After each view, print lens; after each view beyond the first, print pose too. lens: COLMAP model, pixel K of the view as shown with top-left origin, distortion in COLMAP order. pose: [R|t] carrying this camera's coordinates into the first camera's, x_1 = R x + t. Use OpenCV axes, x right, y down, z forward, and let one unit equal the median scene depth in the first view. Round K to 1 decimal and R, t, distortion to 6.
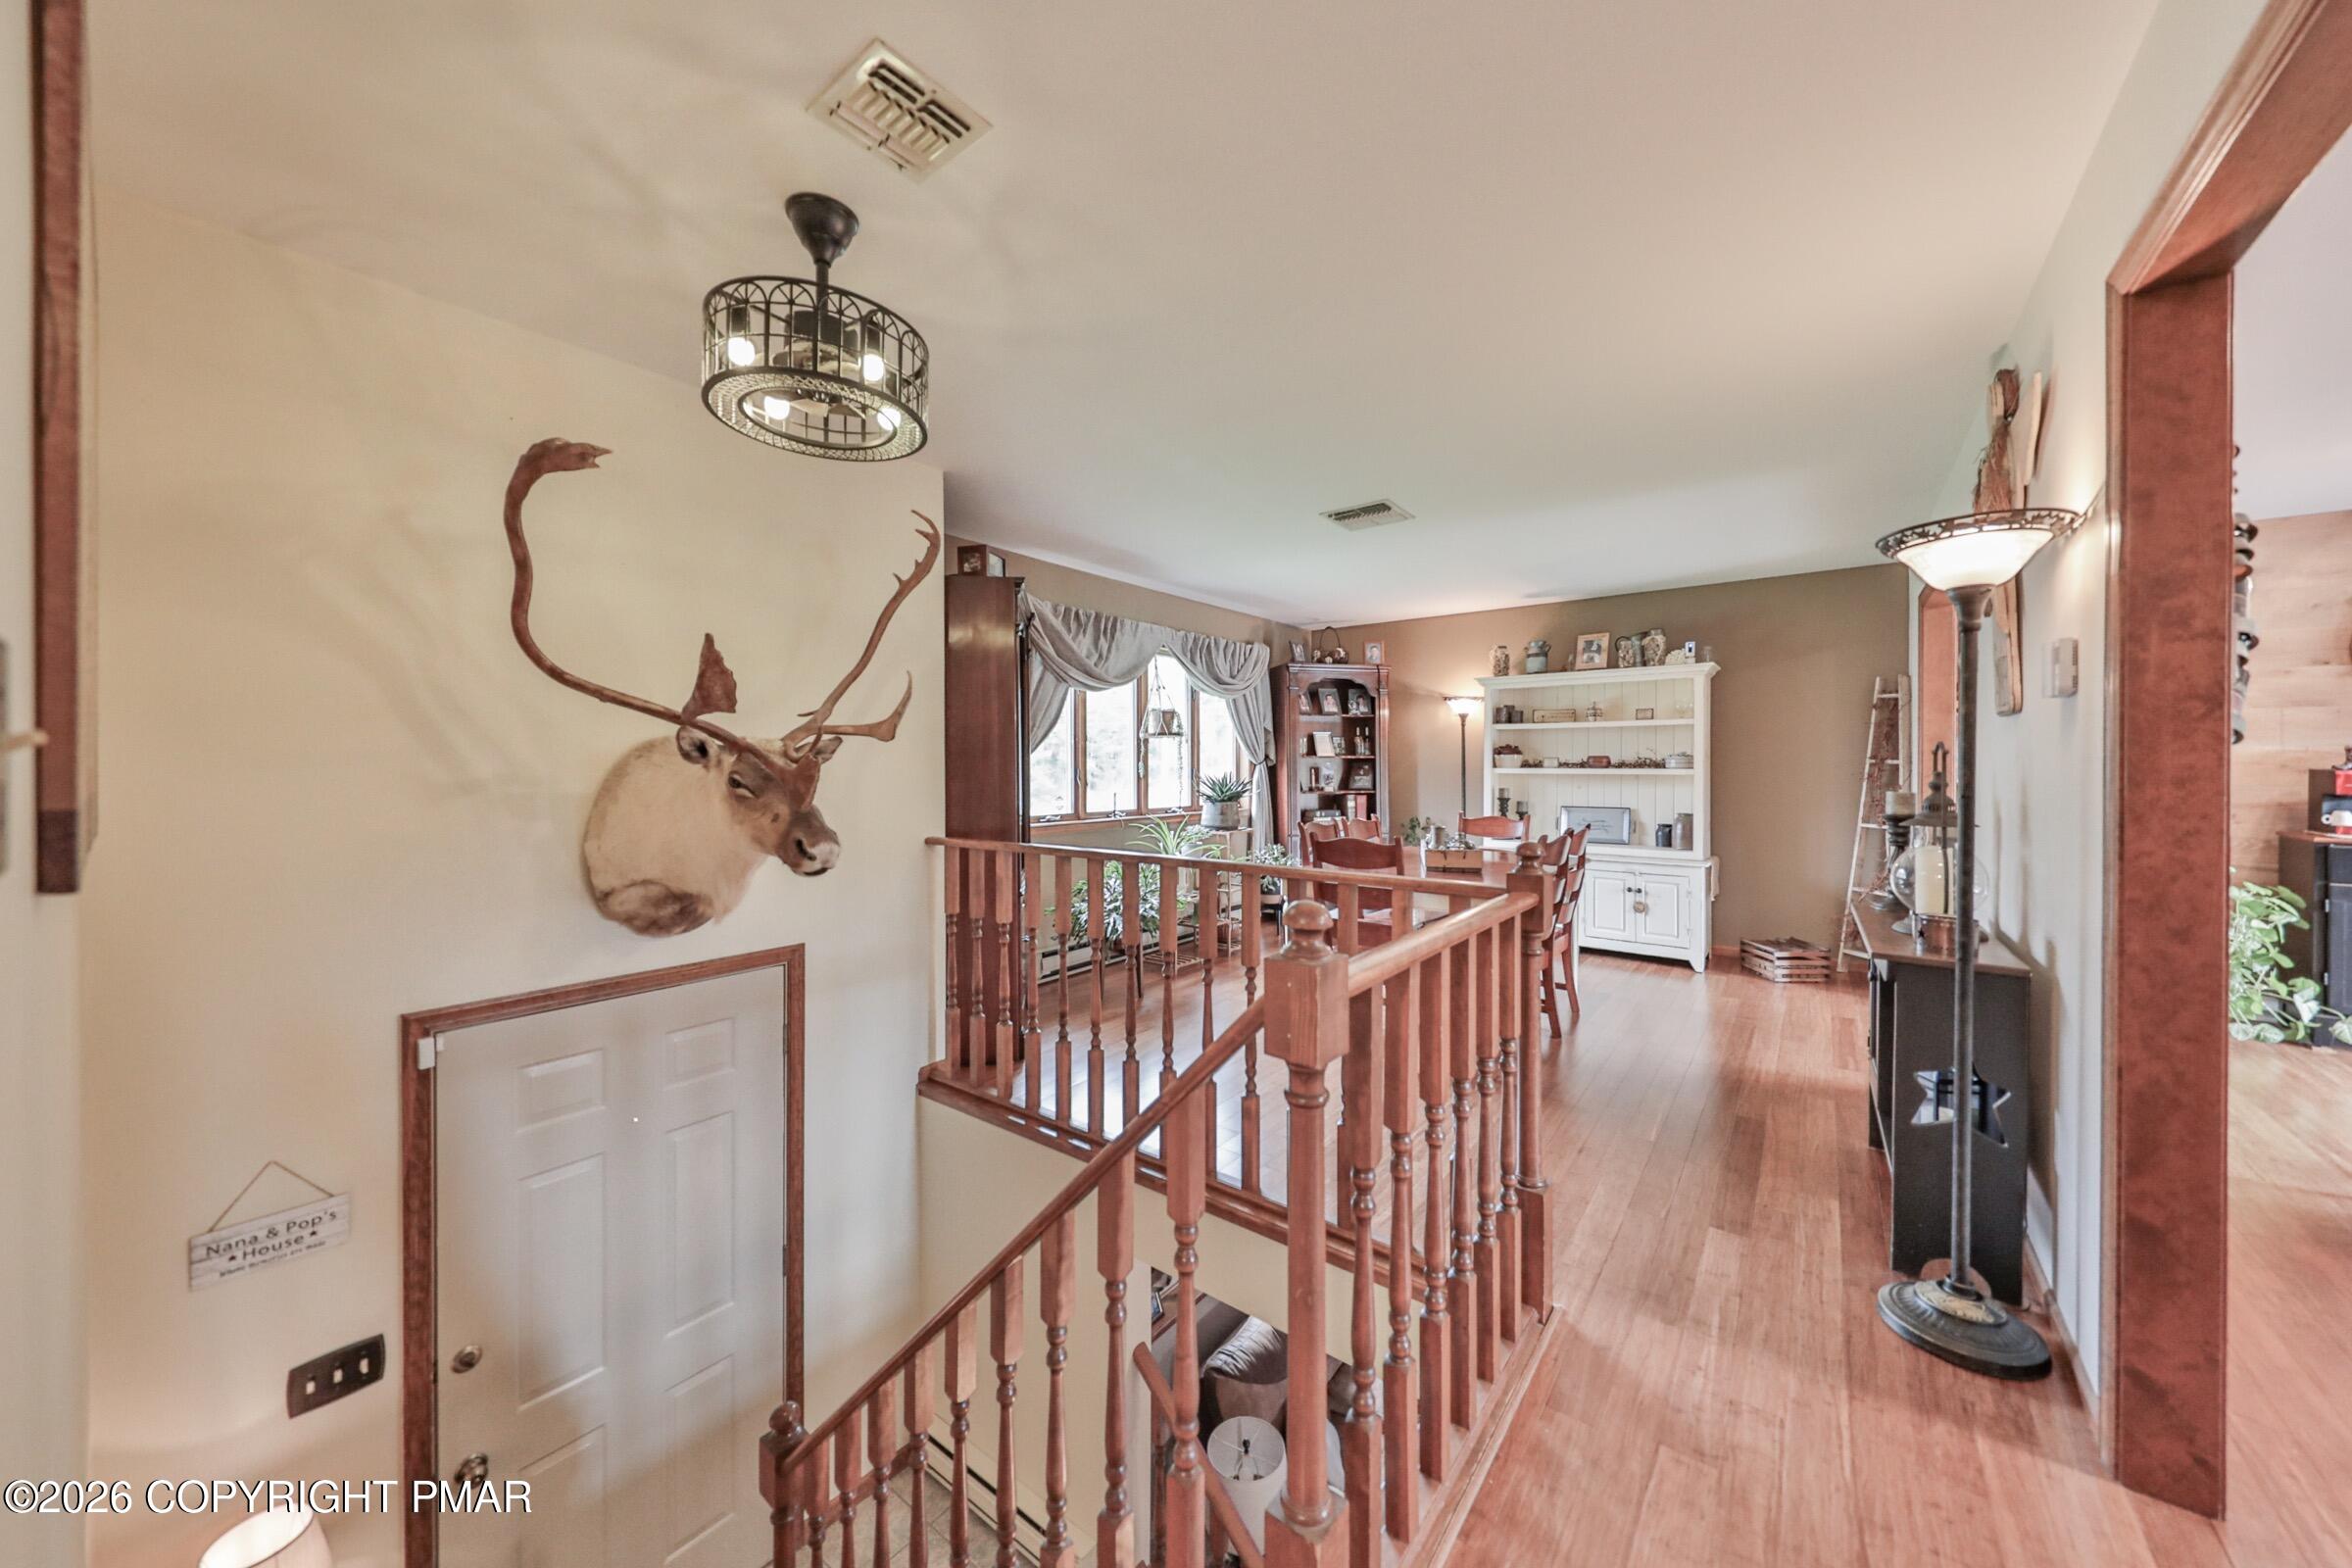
lens RADIAL K [[823.6, 0, 1183.2], [0, 823.6, 756.2], [0, 0, 1]] dist [0.011910, -0.004673]
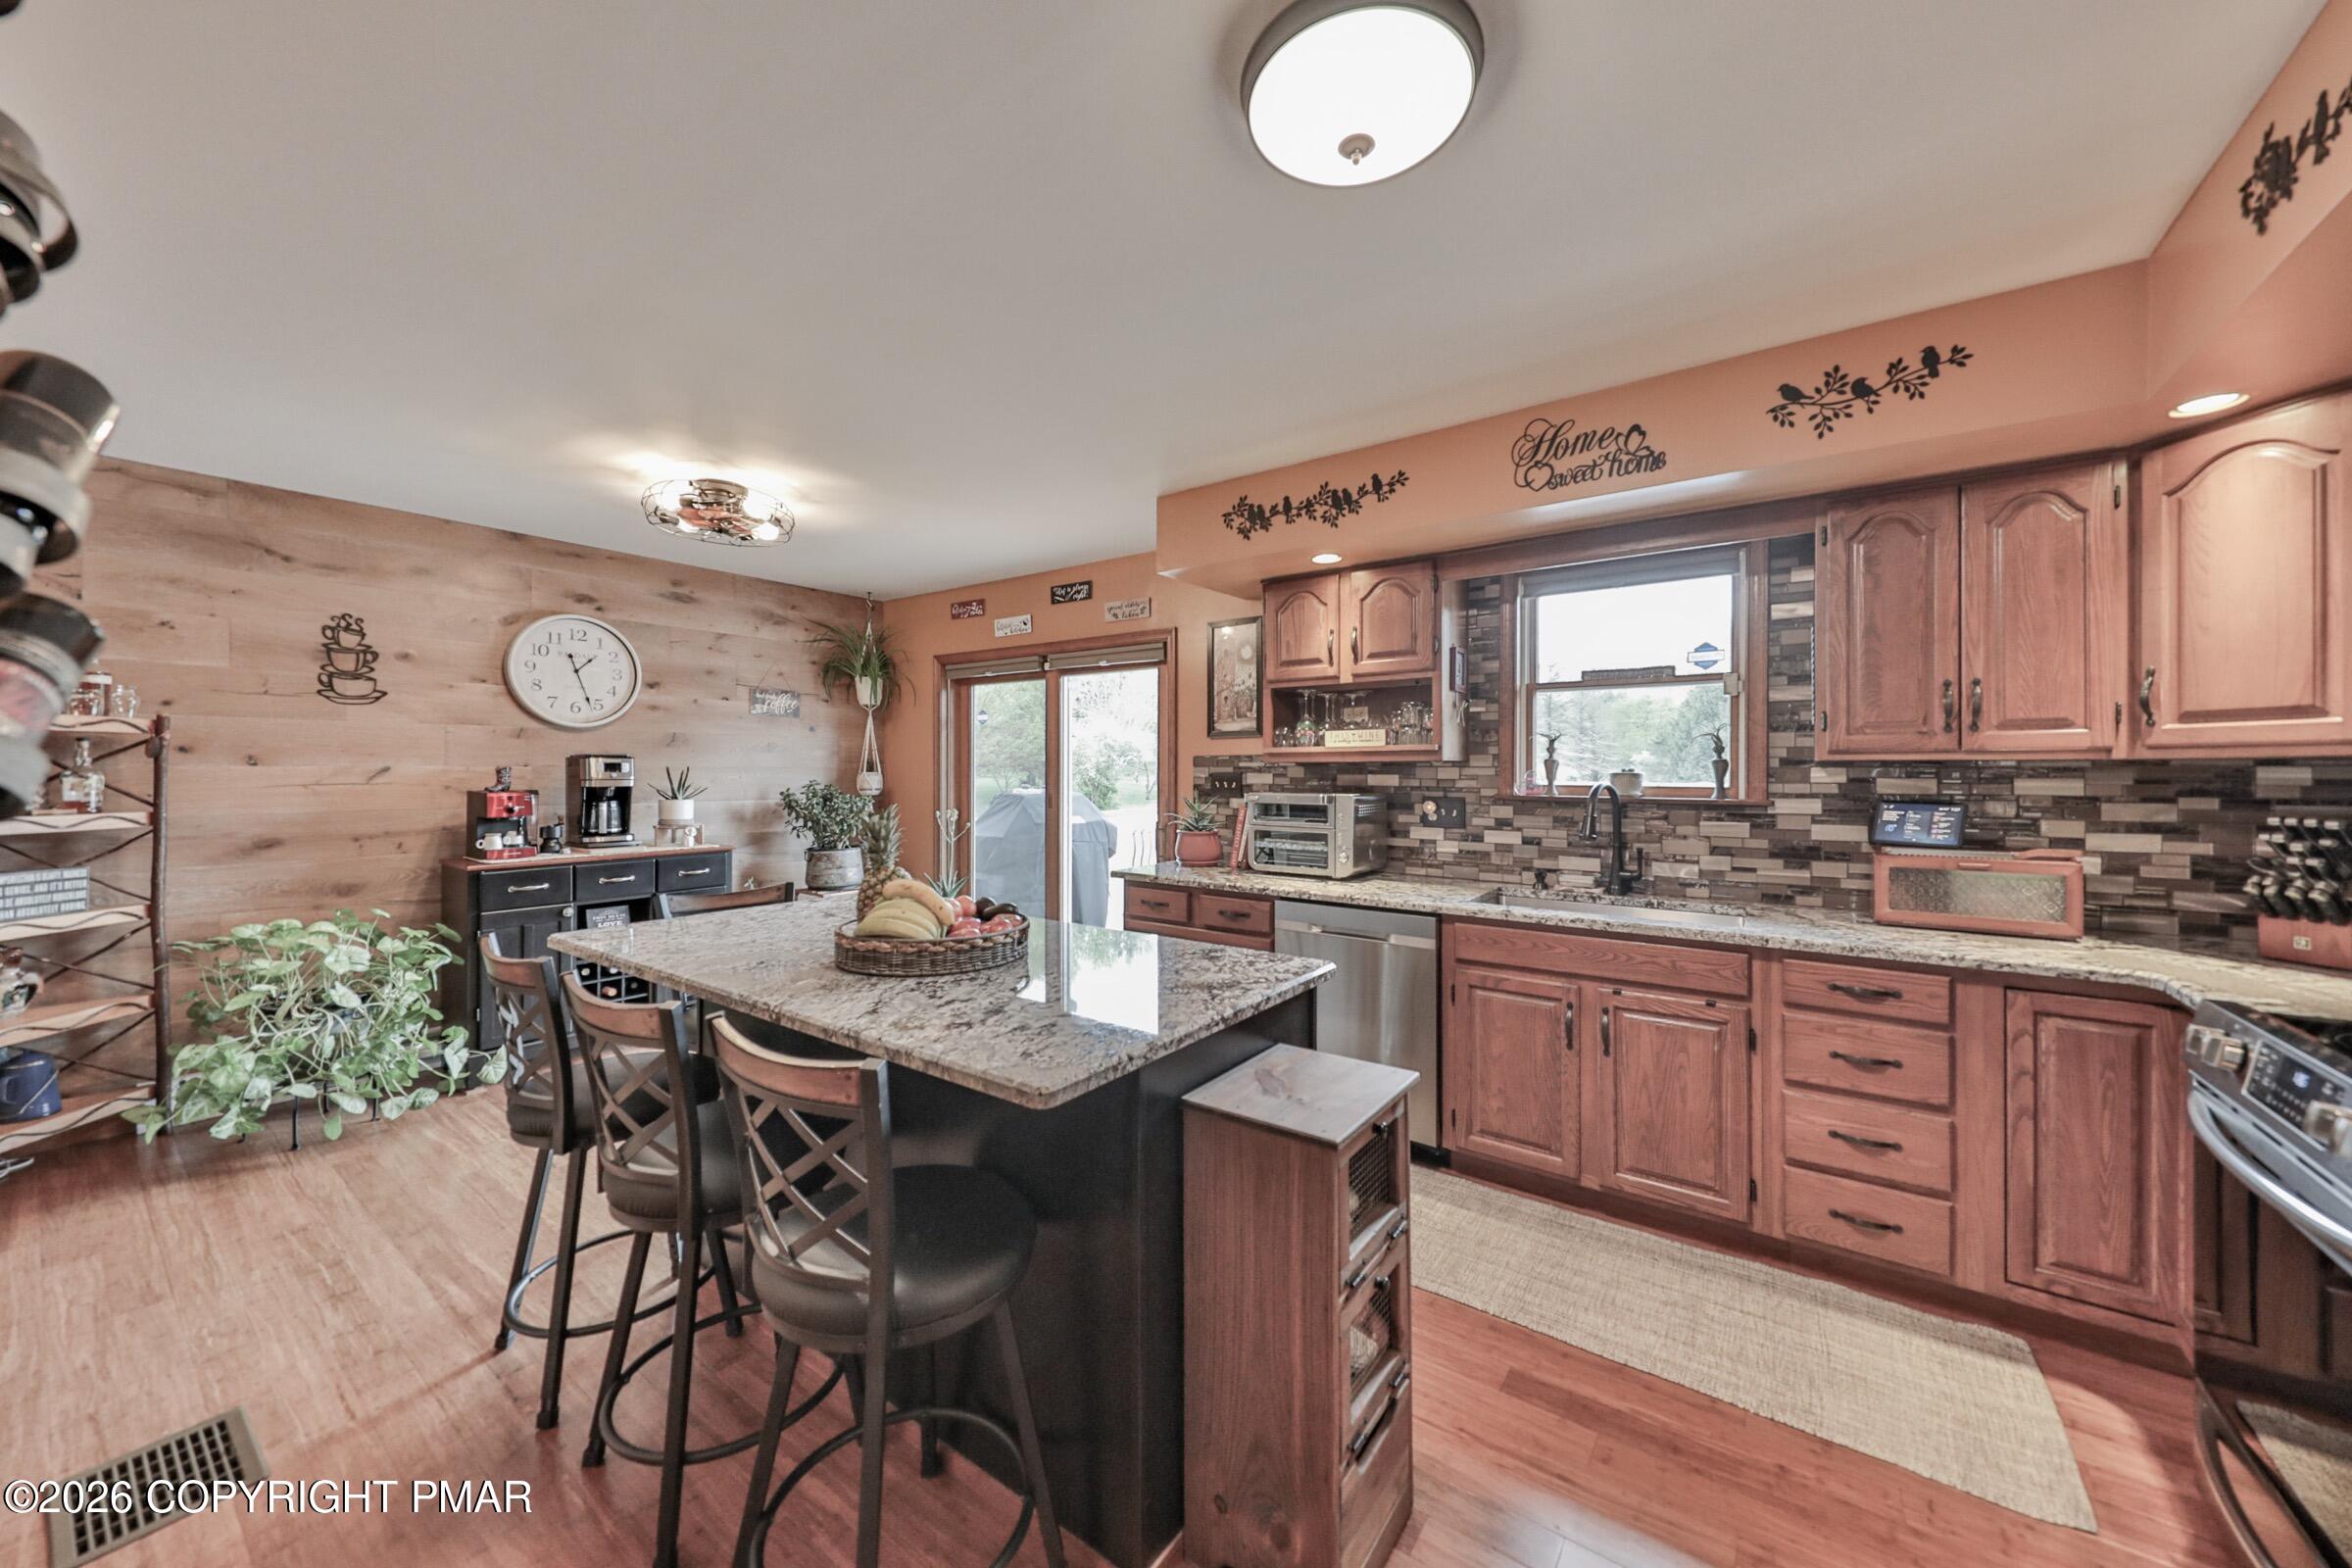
lens RADIAL K [[820.7, 0, 1187.8], [0, 820.7, 771.9], [0, 0, 1]] dist [0.008997, -0.002971]
pose [[-0.040836, -0.003754, 0.999159, 0.432821], [-0.009266, 0.999951, 0.003378, -0.018016], [-0.999123, -0.009120, -0.040869, 0.248258]]
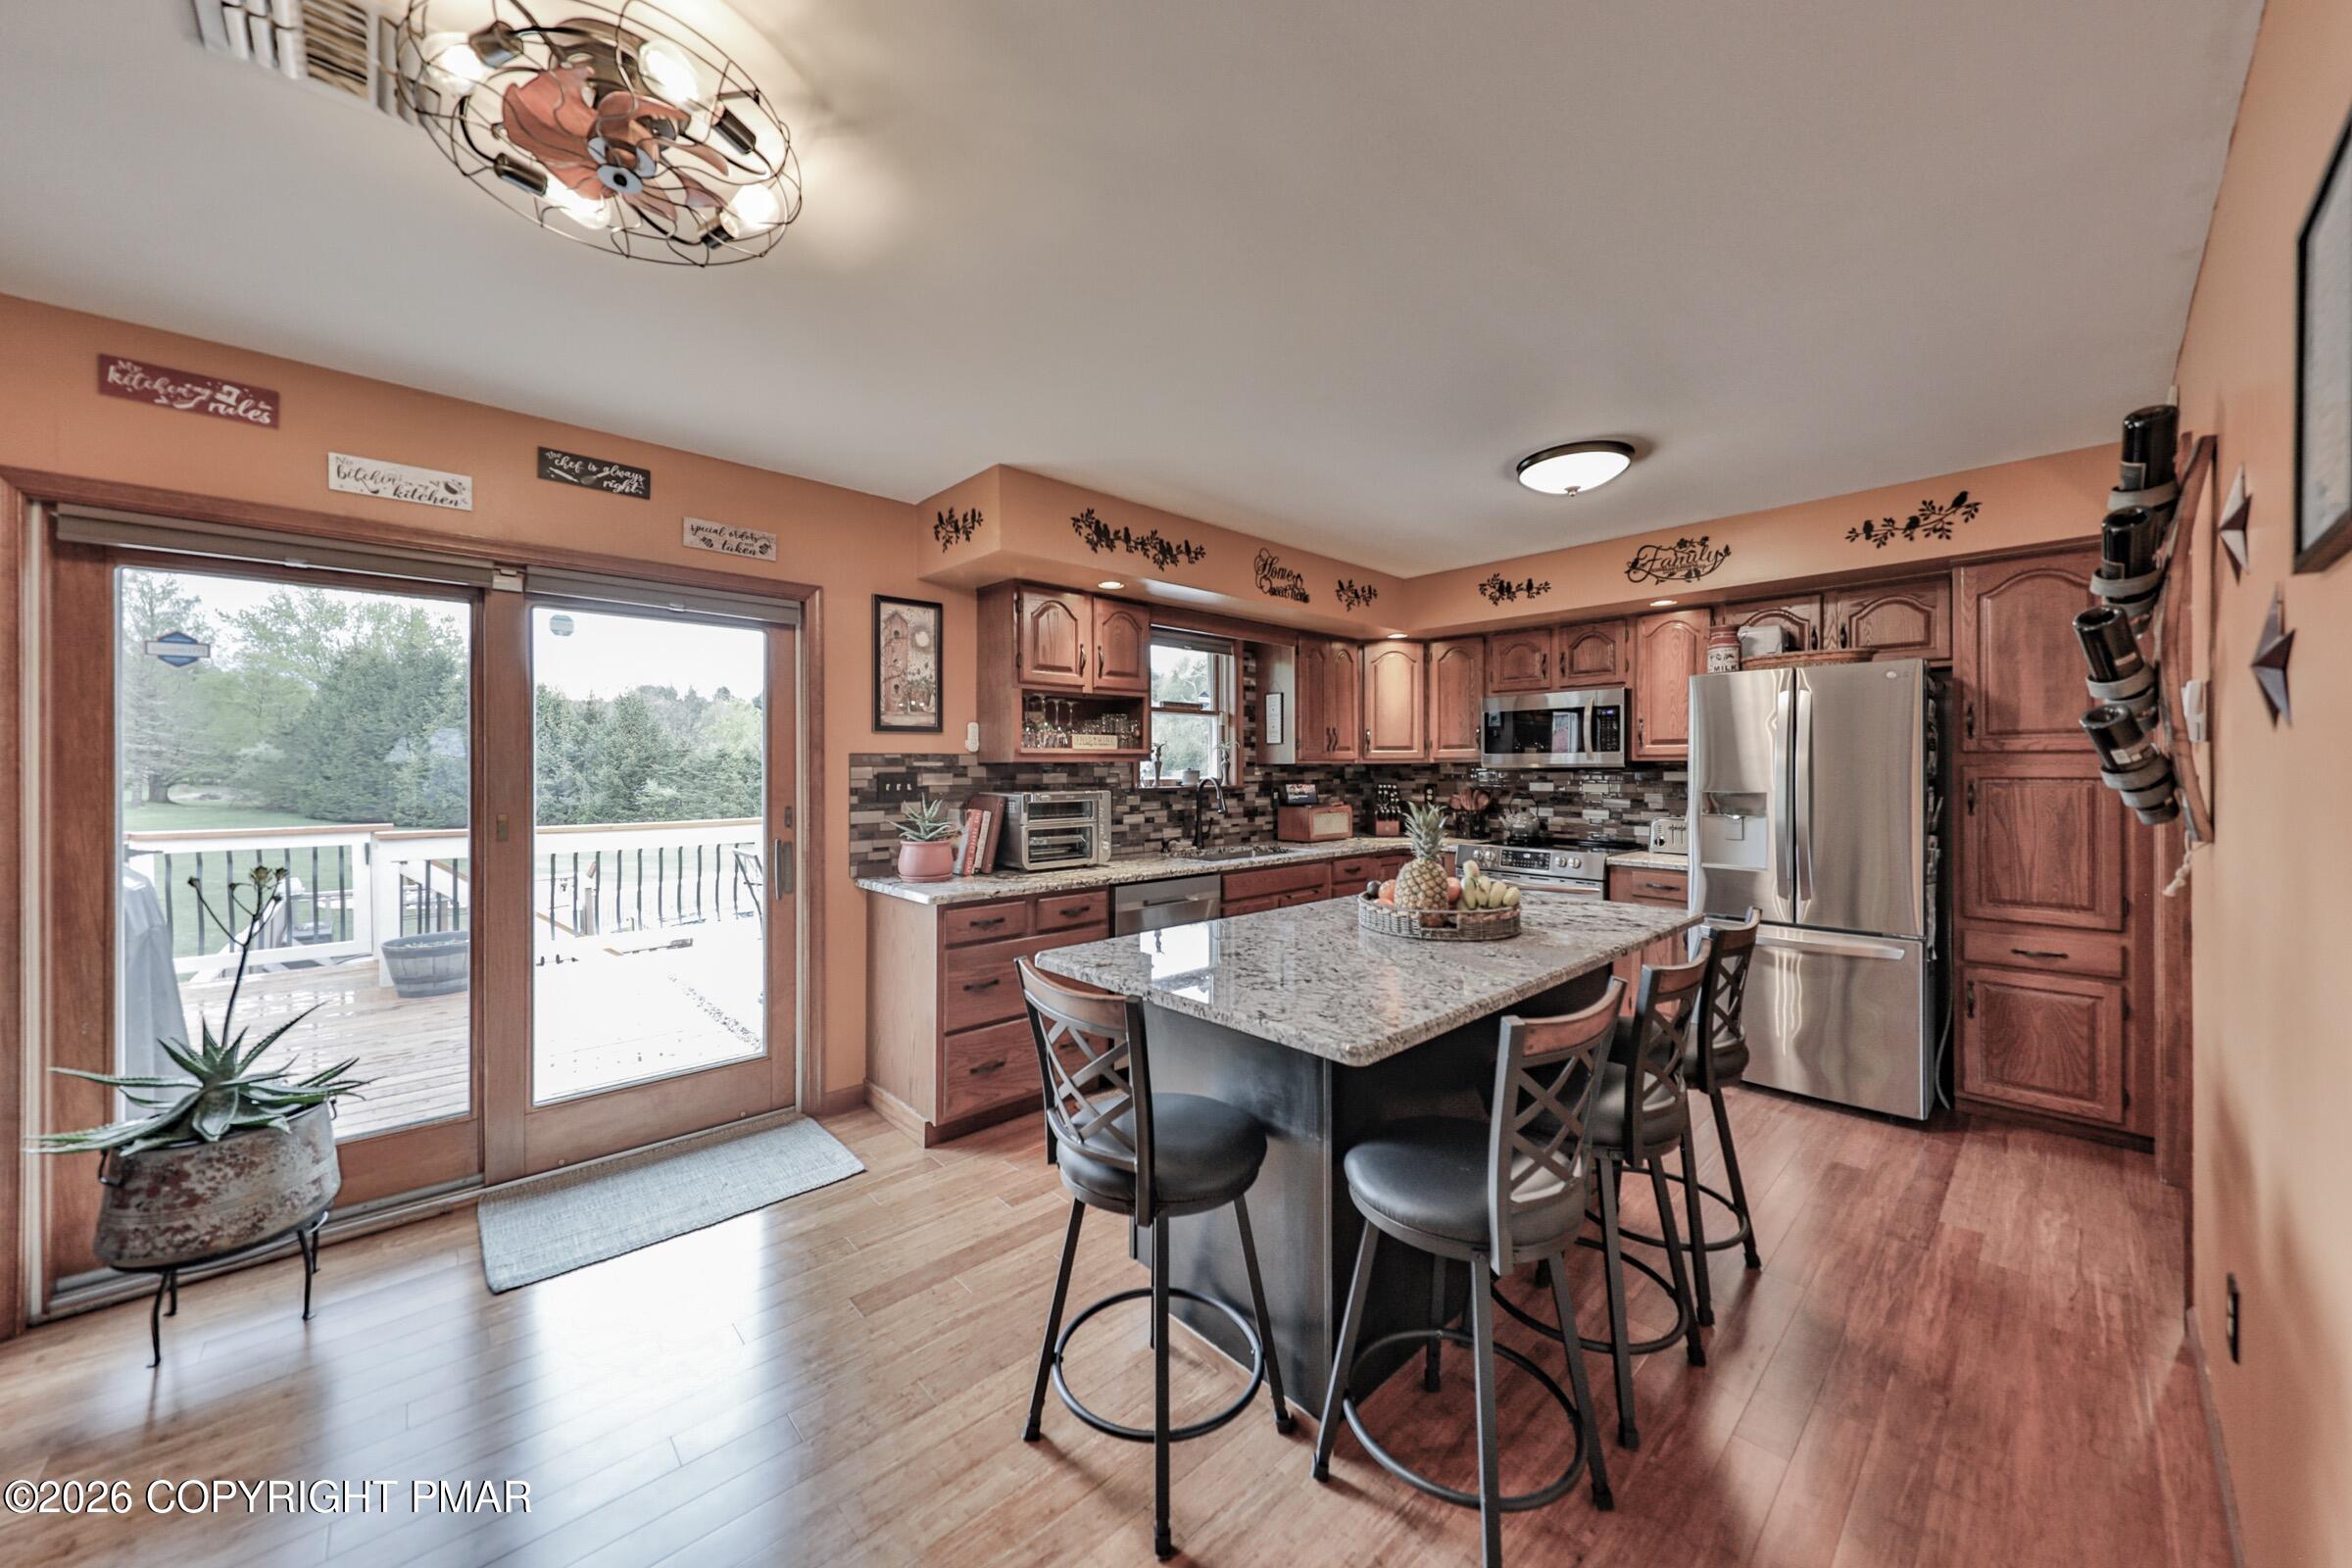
lens RADIAL K [[820.7, 0, 1170.5], [0, 820.7, 764.2], [0, 0, 1]] dist [0.008997, -0.002971]
pose [[-0.986955, 0.001785, 0.160984, 1.050815], [-0.000145, 0.999928, -0.011974, -0.013202], [-0.160993, -0.011841, -0.986884, 1.016986]]
